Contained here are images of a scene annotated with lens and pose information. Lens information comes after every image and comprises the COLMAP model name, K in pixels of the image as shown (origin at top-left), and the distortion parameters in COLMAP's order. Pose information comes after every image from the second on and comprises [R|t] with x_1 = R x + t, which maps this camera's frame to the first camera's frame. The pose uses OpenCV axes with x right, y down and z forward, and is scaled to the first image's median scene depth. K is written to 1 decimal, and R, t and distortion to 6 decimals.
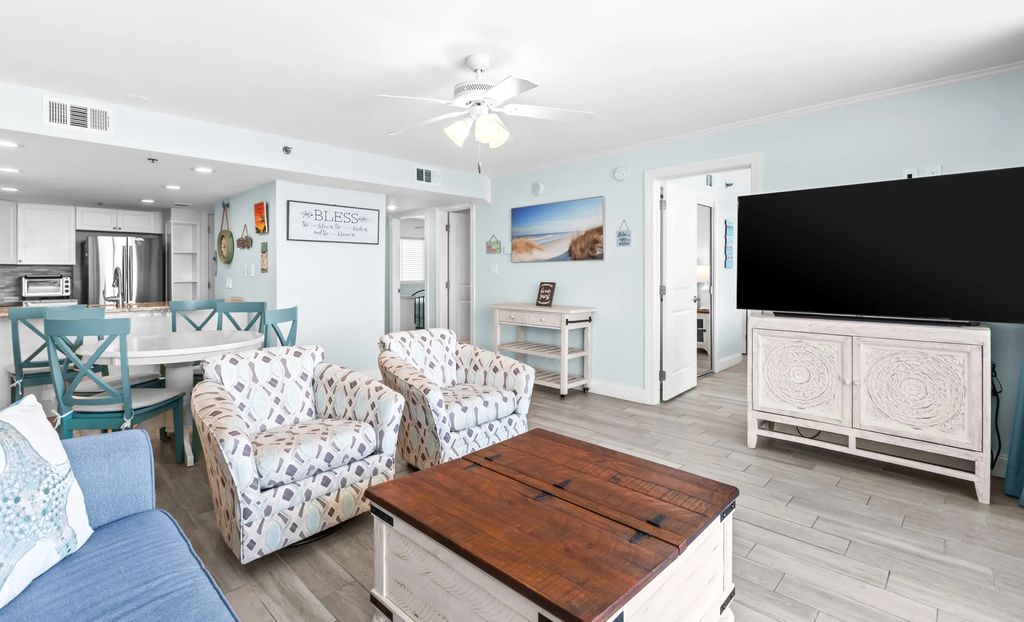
lens RADIAL K [[484.7, 0, 546.8], [0, 484.7, 276.1], [0, 0, 1]] dist [0.002737, -0.000079]
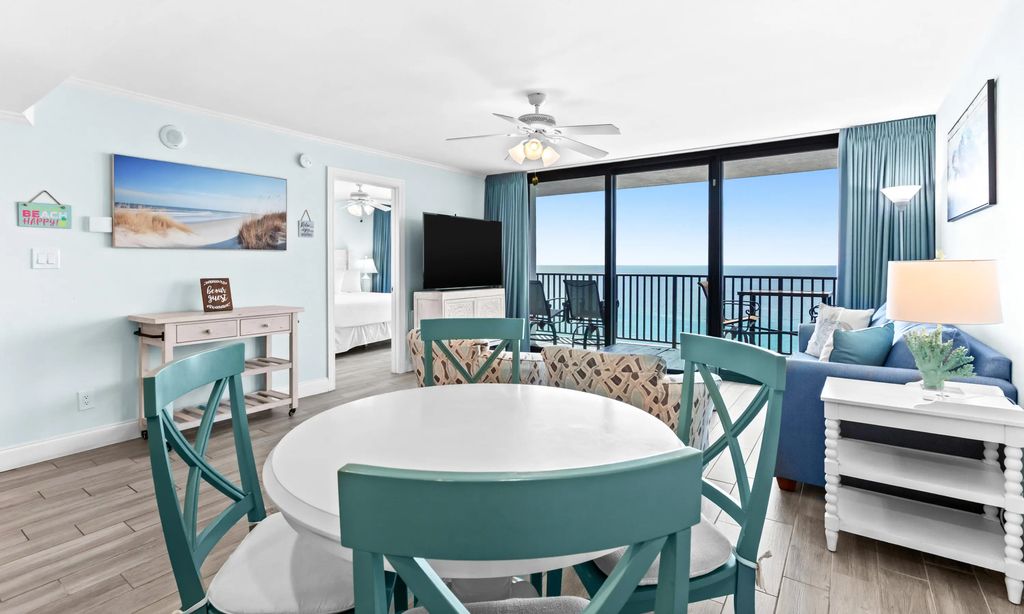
lens RADIAL K [[484.7, 0, 466.9], [0, 484.7, 268.5], [0, 0, 1]] dist [0.002737, -0.000079]
pose [[-0.068426, -0.002413, 0.997653, -0.768842], [0.011730, 0.999926, 0.003223, 0.000472], [-0.997587, 0.011923, -0.068392, 0.705130]]
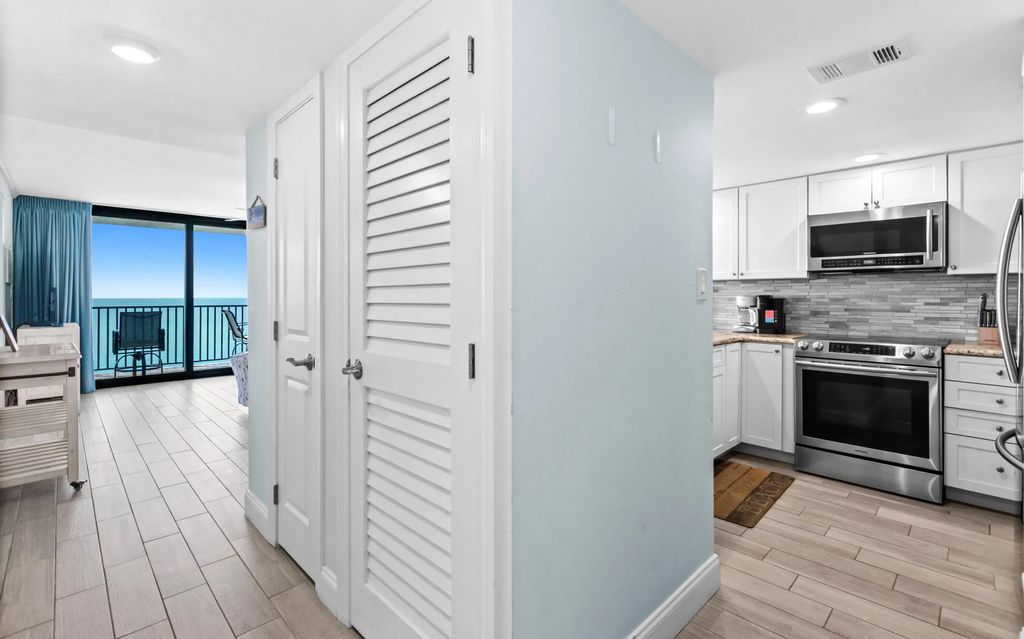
lens RADIAL K [[454.6, 0, 542.9], [0, 454.6, 292.1], [0, 0, 1]] dist [0.004321, -0.002195]
pose [[-0.999370, 0.009252, 0.034263, -0.711729], [0.009379, 0.999950, 0.003537, -0.011755], [-0.034229, 0.003856, -0.999407, 1.606516]]
